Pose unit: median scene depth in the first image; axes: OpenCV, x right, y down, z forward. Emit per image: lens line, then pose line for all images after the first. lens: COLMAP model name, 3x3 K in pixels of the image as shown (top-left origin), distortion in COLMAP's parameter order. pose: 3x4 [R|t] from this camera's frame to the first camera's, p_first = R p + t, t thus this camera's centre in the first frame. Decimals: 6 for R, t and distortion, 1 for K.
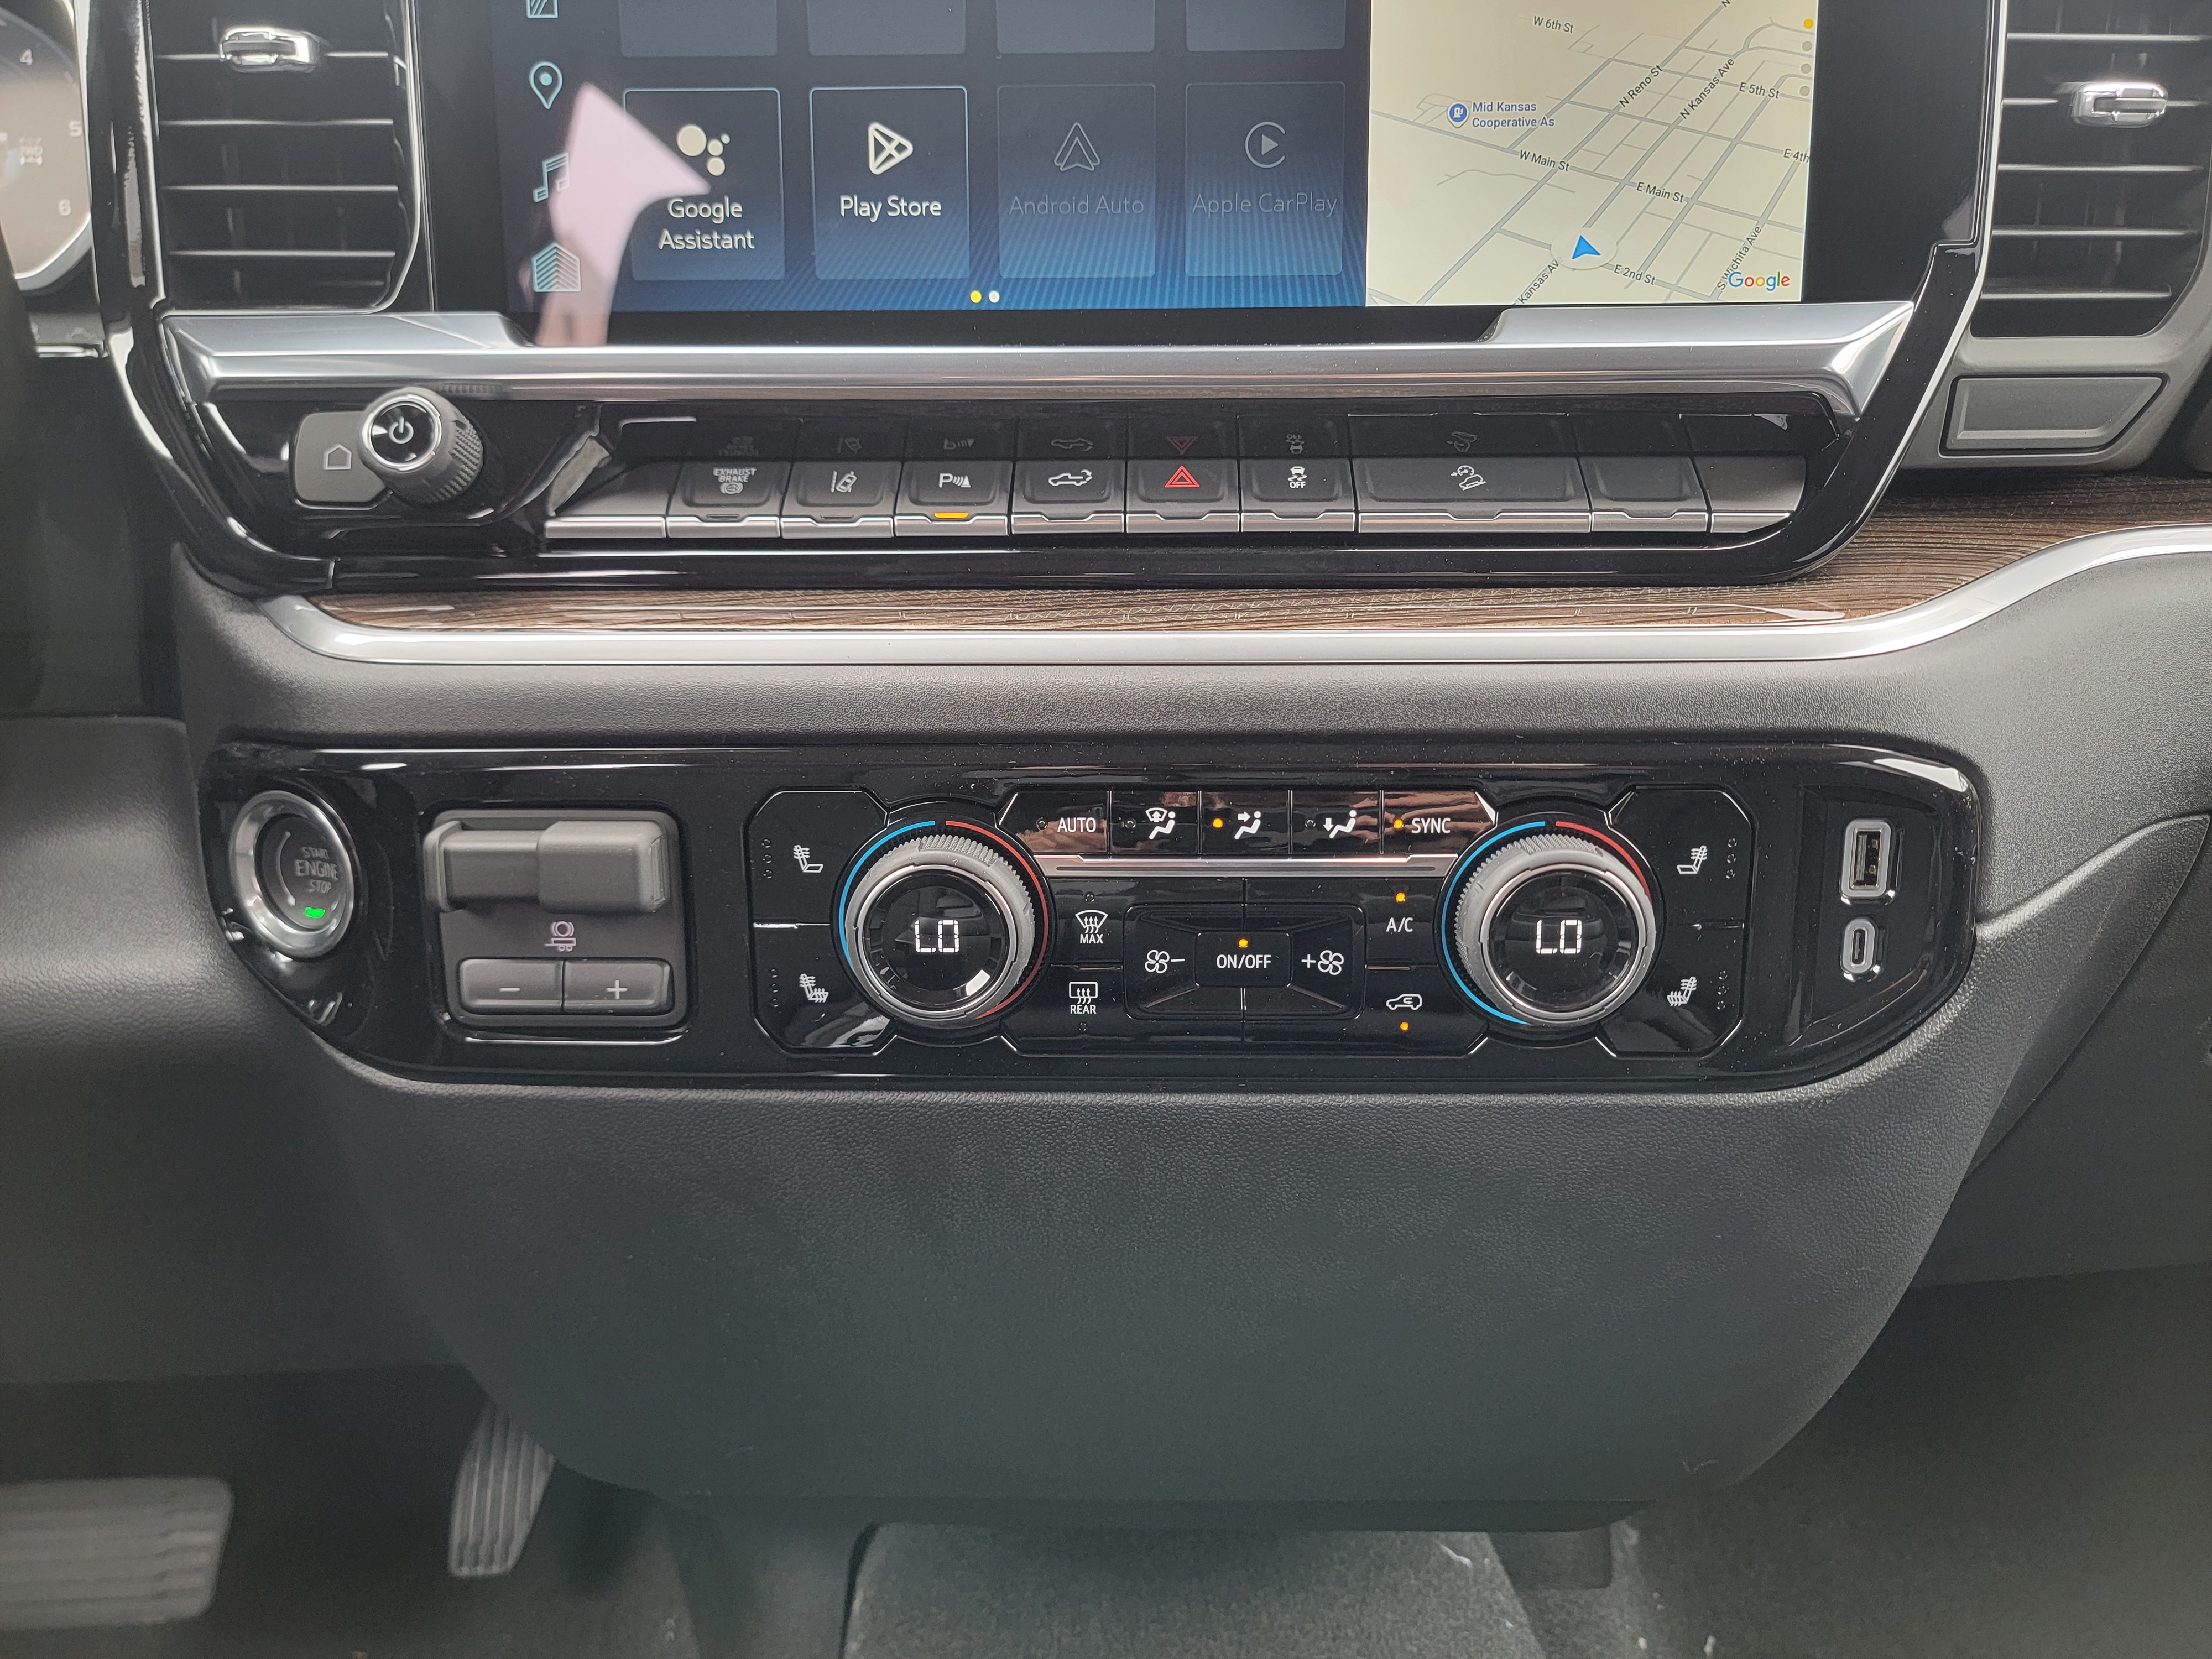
lens RADIAL K [[1583.7, 0, 1125.6], [0, 1583.7, 818.4], [0, 0, 1]] dist [0.053586, -0.066681]
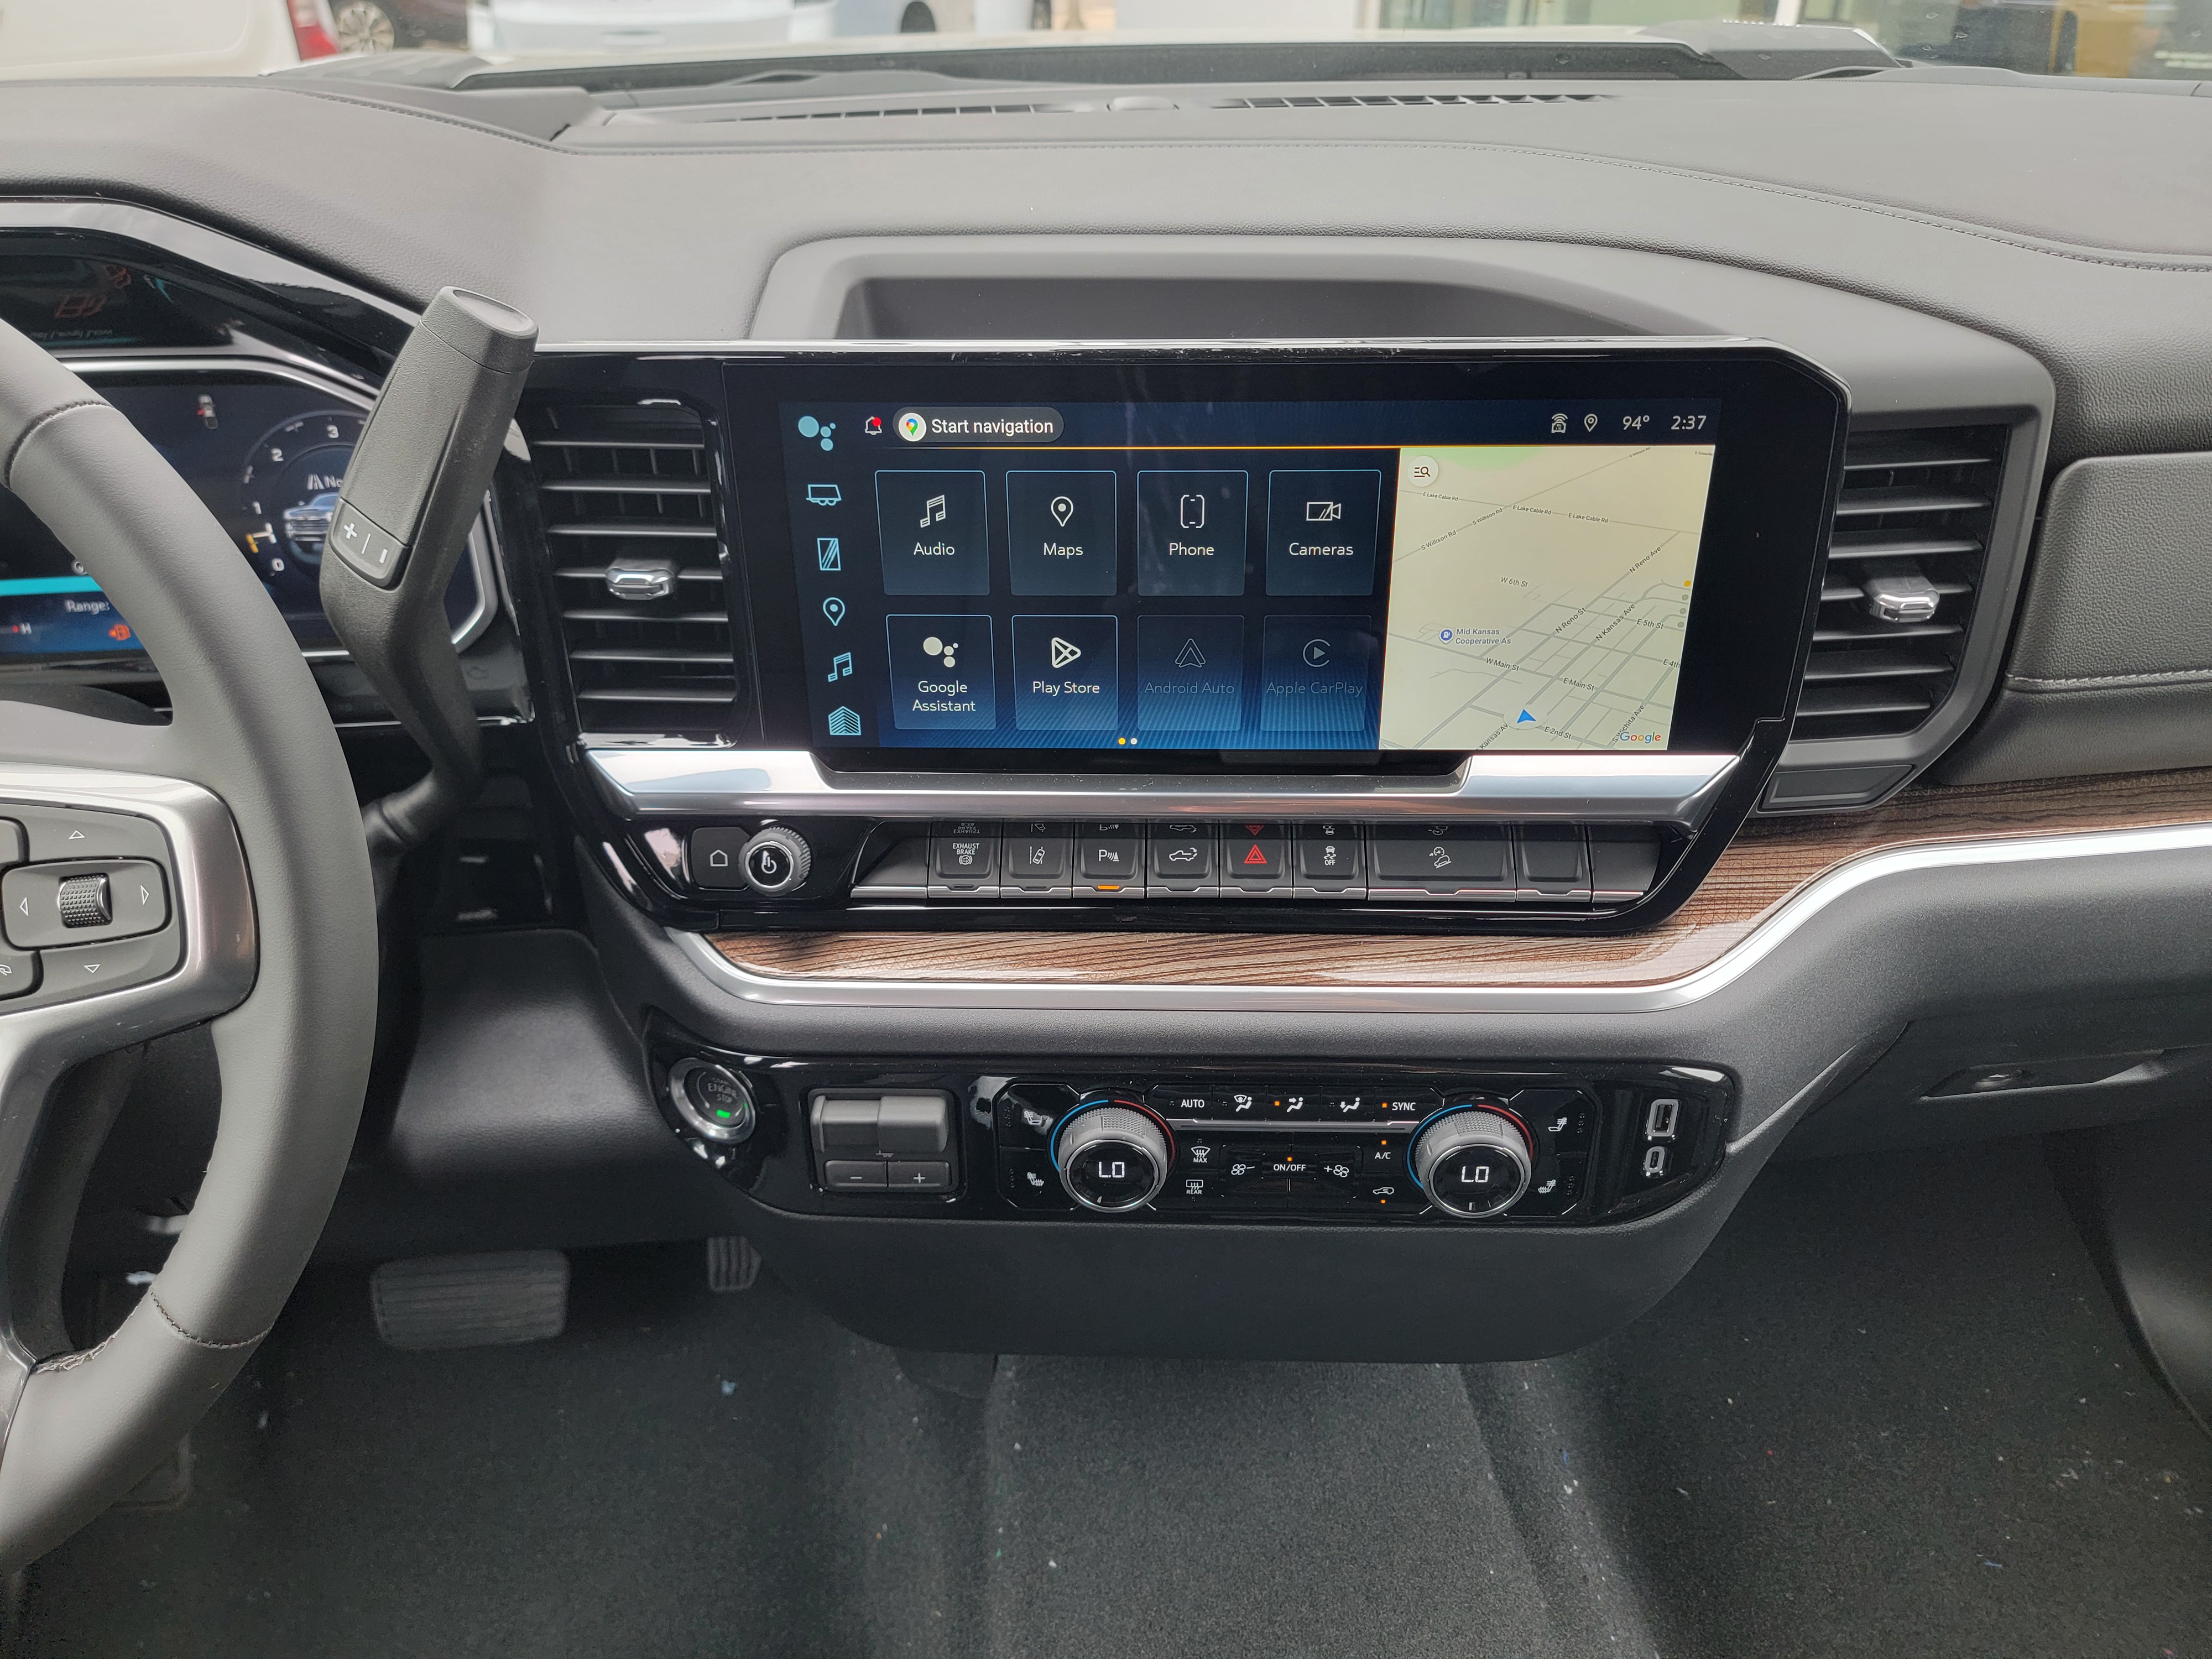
lens RADIAL K [[1555.8, 0, 1113.8], [0, 1555.8, 821.5], [0, 0, 1]] dist [0.068718, -0.072809]
pose [[0.999977, -0.003796, -0.005631, -0.096589], [0.005324, 0.952983, 0.302978, -0.725508], [0.004217, -0.303001, 0.952981, -0.451128]]
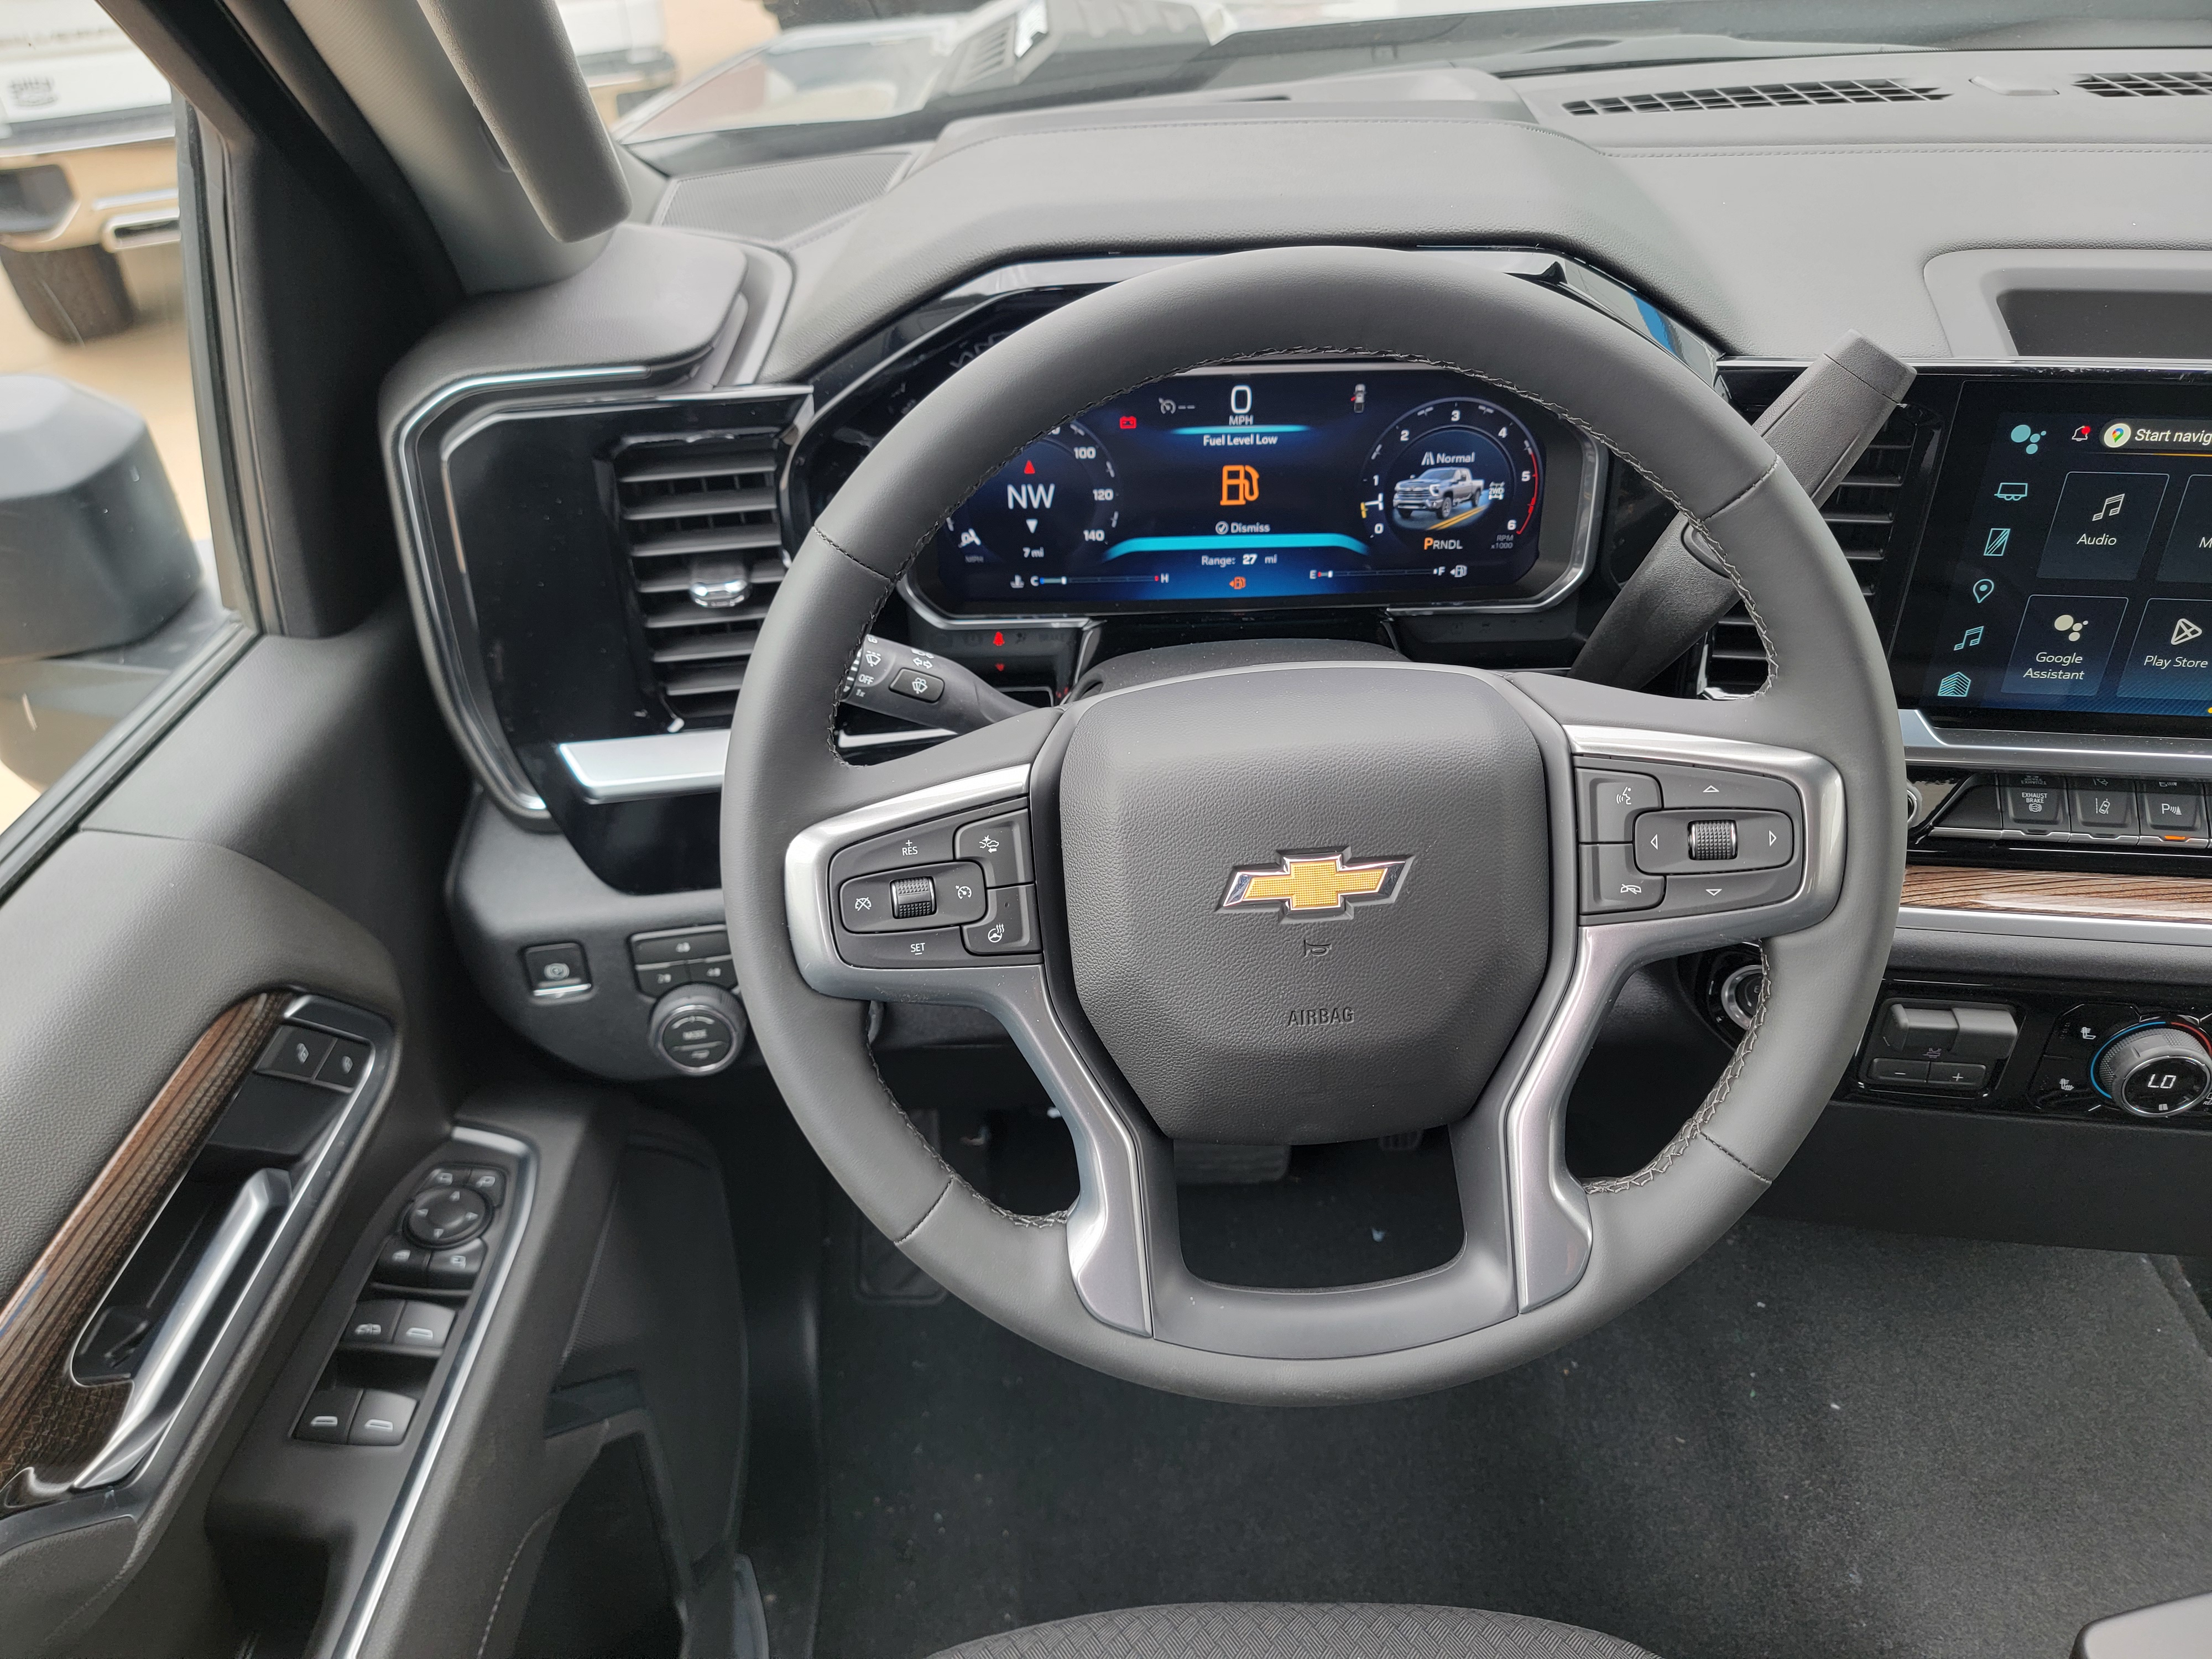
lens RADIAL K [[1564.7, 0, 1115.2], [0, 1564.7, 834.3], [0, 0, 1]] dist [0.072168, -0.070699]
pose [[0.995875, 0.039058, -0.081902, -1.159151], [-0.004756, 0.923848, 0.382731, -0.881330], [0.090614, -0.380762, 0.920222, -0.760915]]
